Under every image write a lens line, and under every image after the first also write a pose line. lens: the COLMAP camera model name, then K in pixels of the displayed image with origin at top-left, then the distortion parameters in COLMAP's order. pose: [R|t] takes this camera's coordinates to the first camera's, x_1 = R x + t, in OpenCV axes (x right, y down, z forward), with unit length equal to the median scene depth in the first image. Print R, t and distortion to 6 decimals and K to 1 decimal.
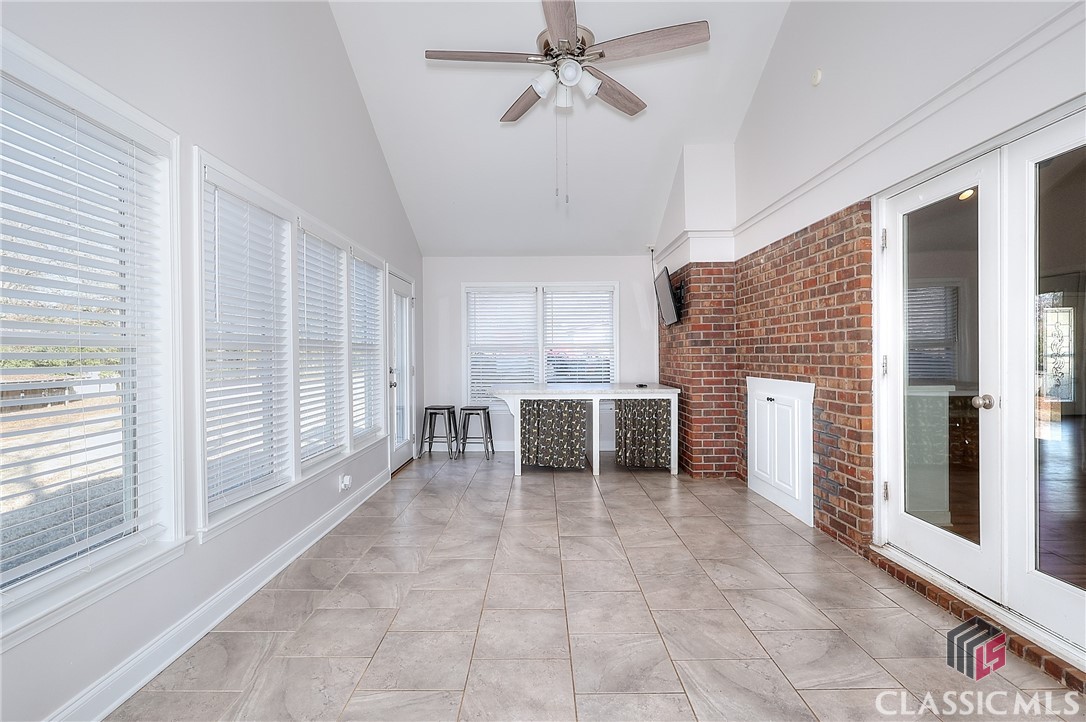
lens RADIAL K [[509.4, 0, 544.4], [0, 509.4, 359.3], [0, 0, 1]] dist [-0.004042, 0.000692]
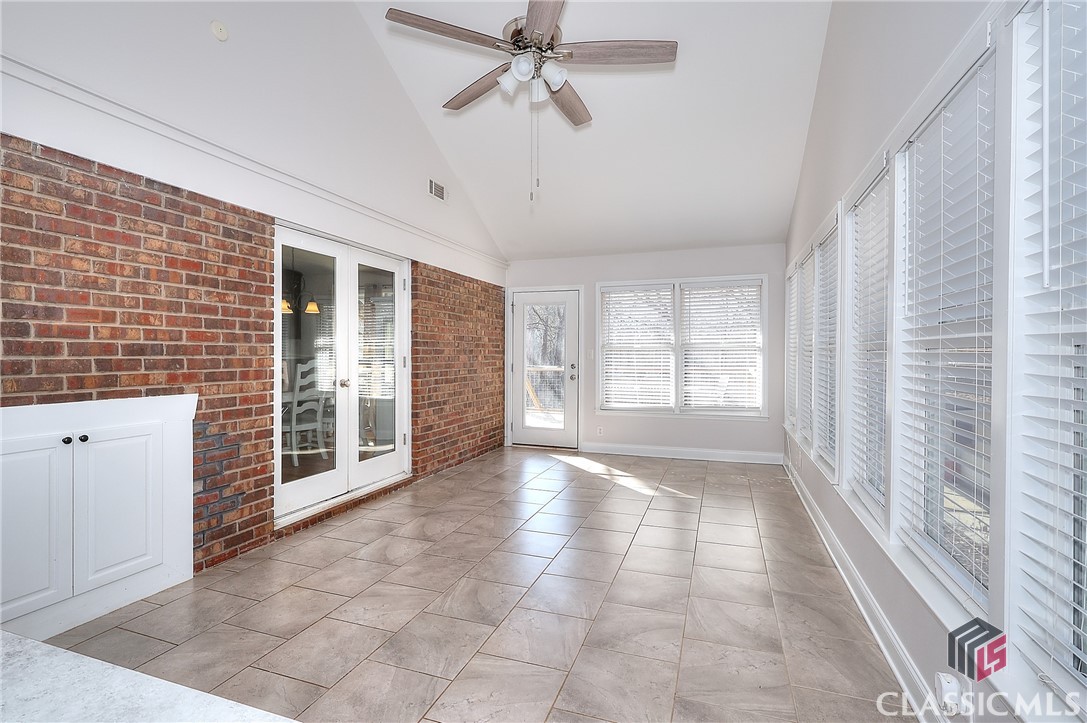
lens RADIAL K [[509.9, 0, 543.8], [0, 509.9, 356.4], [0, 0, 1]] dist [-0.004042, 0.000692]
pose [[-0.940852, 0.003400, 0.338800, -0.270801], [0.007045, 0.999930, 0.009530, -0.015500], [-0.338743, 0.011354, -0.940810, 1.685206]]
